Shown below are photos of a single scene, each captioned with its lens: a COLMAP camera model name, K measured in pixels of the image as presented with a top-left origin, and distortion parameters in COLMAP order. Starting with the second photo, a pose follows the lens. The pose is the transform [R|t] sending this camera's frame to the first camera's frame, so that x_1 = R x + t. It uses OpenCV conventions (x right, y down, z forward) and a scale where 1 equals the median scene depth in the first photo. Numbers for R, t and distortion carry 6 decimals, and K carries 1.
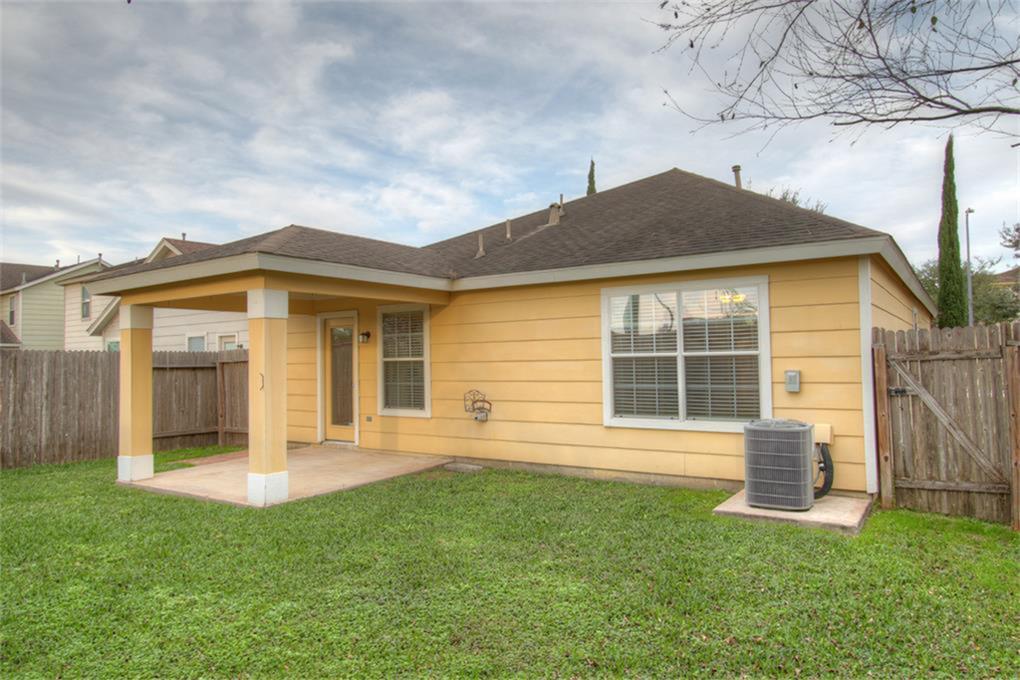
lens RADIAL K [[680.9, 0, 508.3], [0, 680.9, 331.1], [0, 0, 1]] dist [-0.017253, 0.000674]
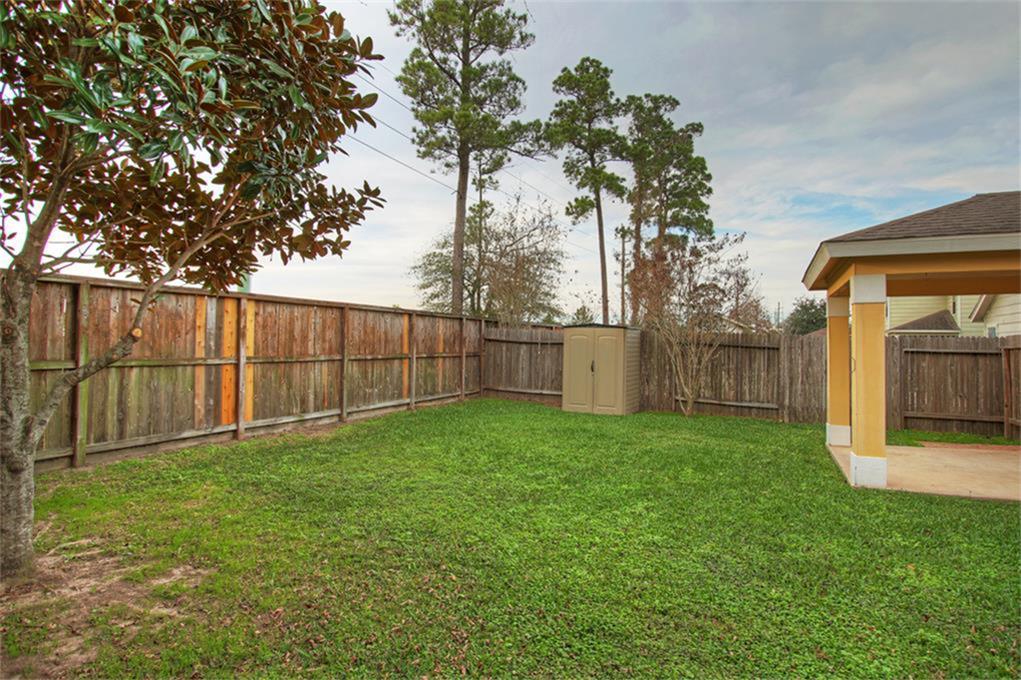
lens RADIAL K [[572.7, 0, 511.4], [0, 572.7, 334.4], [0, 0, 1]] dist [-0.016347, 0.005950]
pose [[0.159108, 0.000903, -0.987261, 0.335099], [0.024310, 0.999693, 0.004832, 0.008854], [0.986962, -0.024769, 0.159037, 0.287202]]
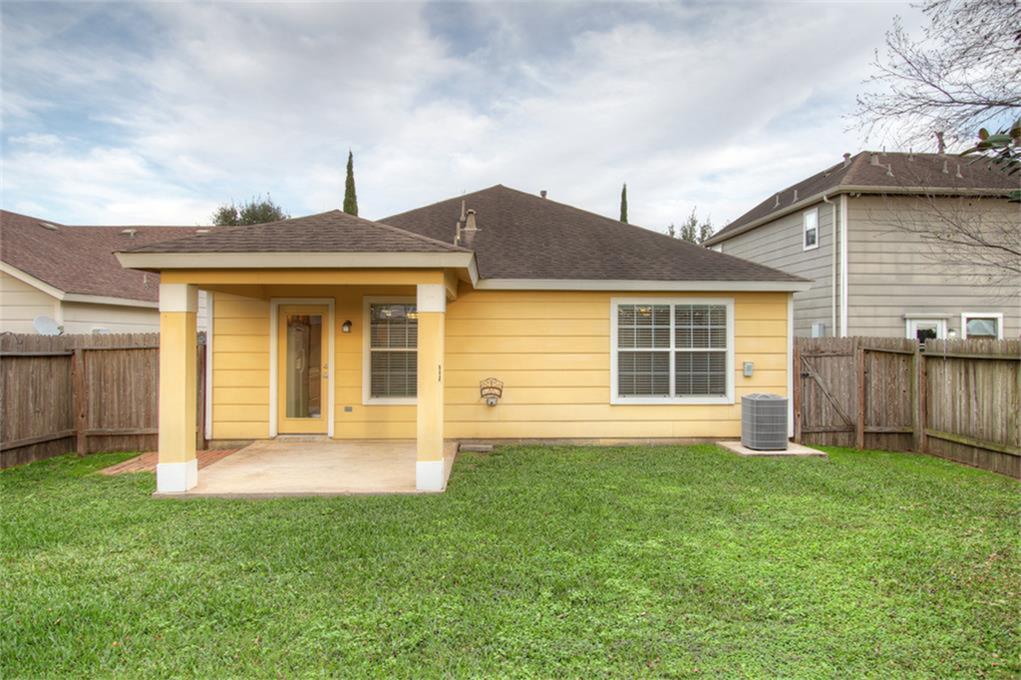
lens RADIAL K [[681.6, 0, 524.1], [0, 681.6, 336.9], [0, 0, 1]] dist [-0.017253, 0.000674]
pose [[0.795670, 0.019330, 0.605422, -0.691239], [-0.039165, 0.999041, 0.019574, -0.006377], [-0.604463, -0.039286, 0.795664, 0.068253]]
